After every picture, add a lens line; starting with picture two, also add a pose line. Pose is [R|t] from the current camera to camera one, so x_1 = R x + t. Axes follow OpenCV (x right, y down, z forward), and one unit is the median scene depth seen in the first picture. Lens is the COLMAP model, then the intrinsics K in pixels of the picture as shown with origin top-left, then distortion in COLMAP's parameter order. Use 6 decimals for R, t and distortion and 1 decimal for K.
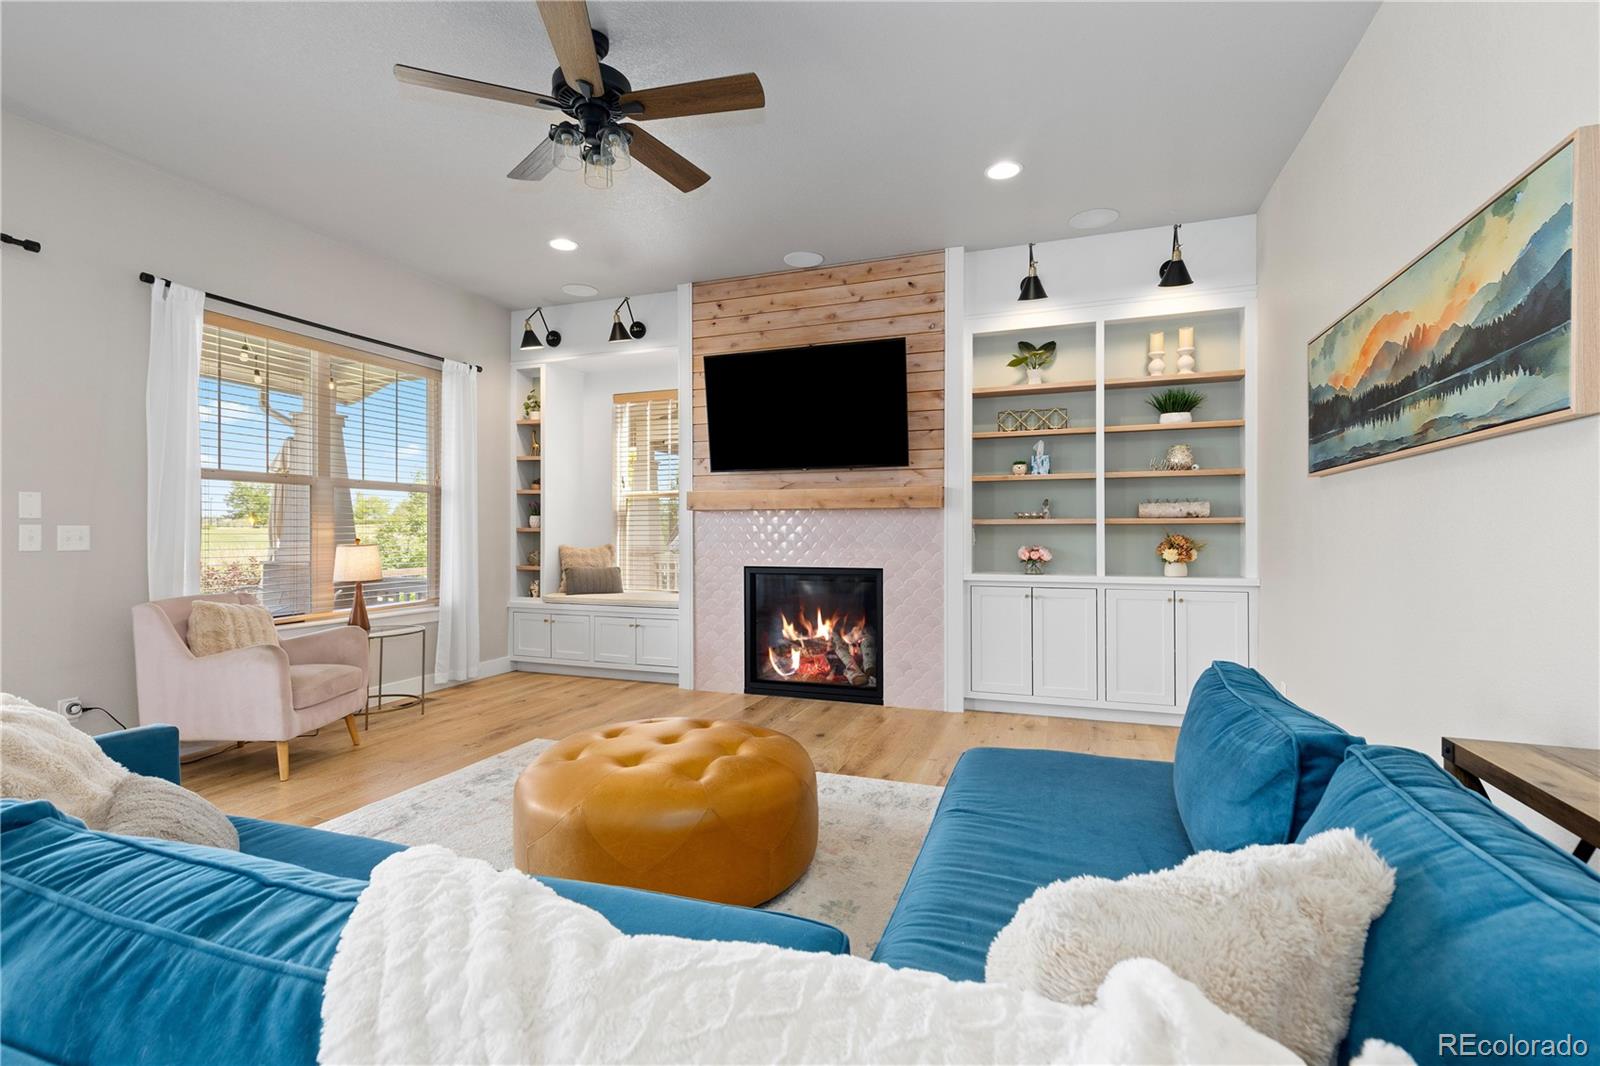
lens RADIAL K [[728.1, 0, 790.4], [0, 728.1, 529.3], [0, 0, 1]] dist [0.010602, -0.002743]
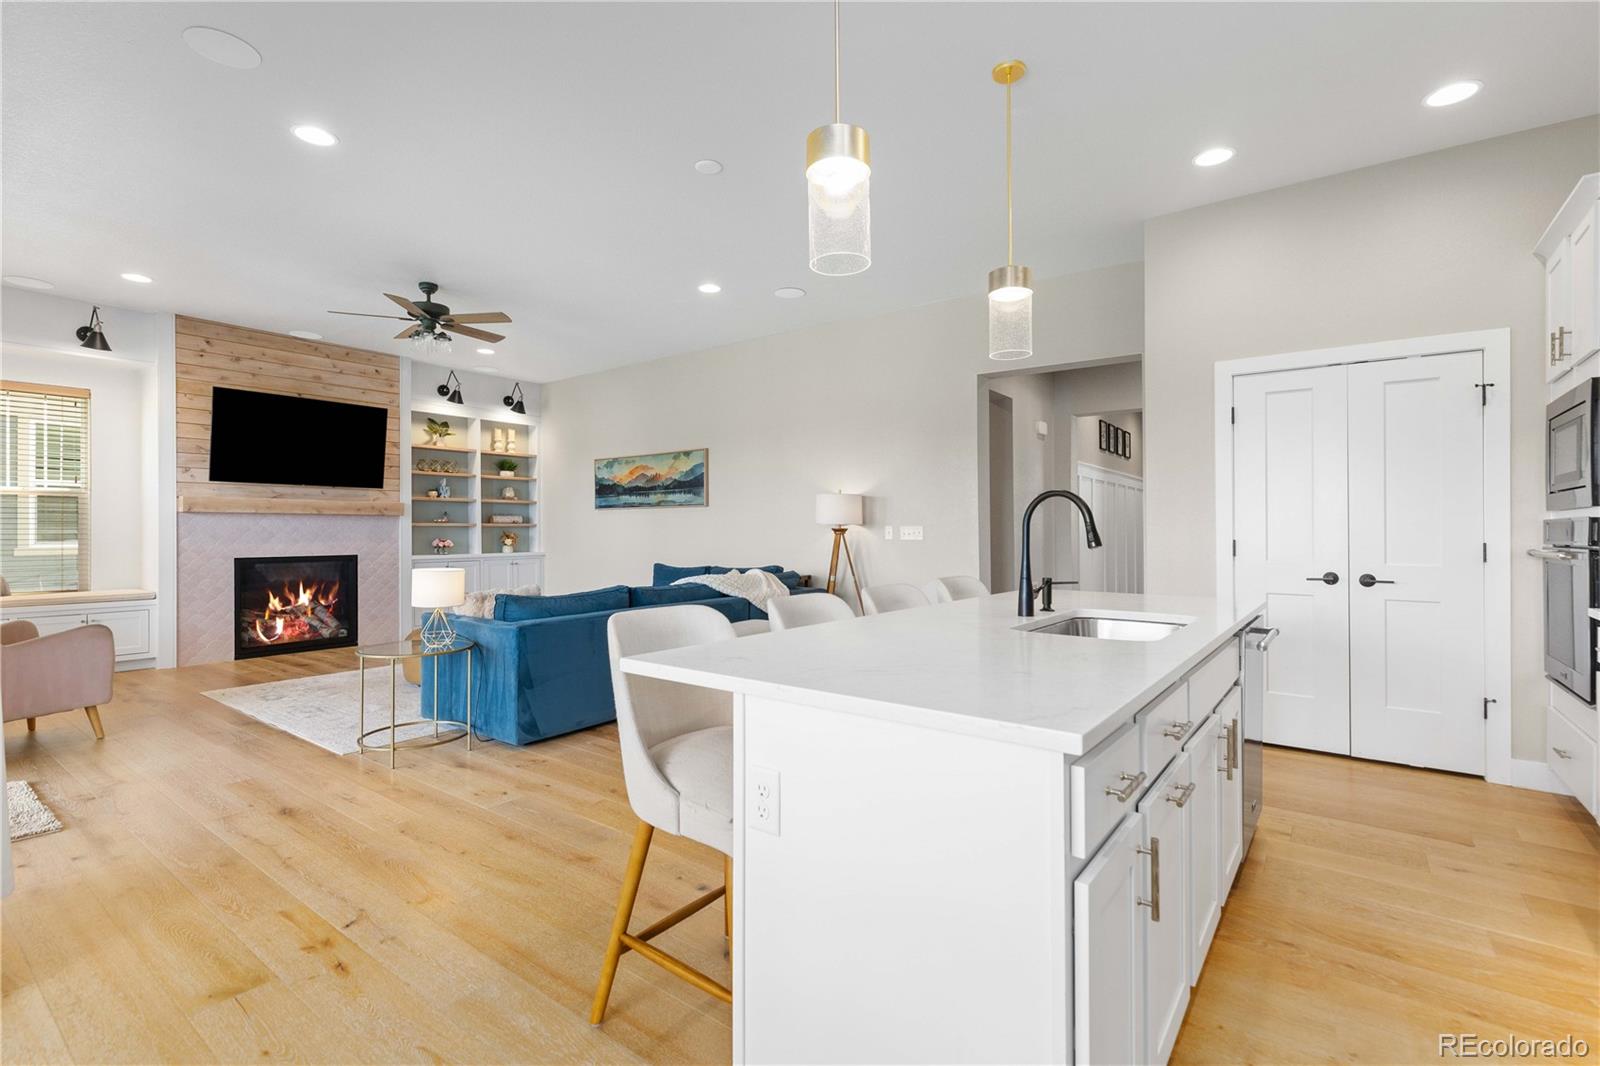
lens RADIAL K [[728.1, 0, 790.4], [0, 728.1, 529.3], [0, 0, 1]] dist [0.010602, -0.002743]
pose [[0.283540, 0.002252, 0.958958, -1.095126], [-0.002690, 0.999995, -0.001553, 0.001117], [-0.958957, -0.002139, 0.283544, -0.293982]]
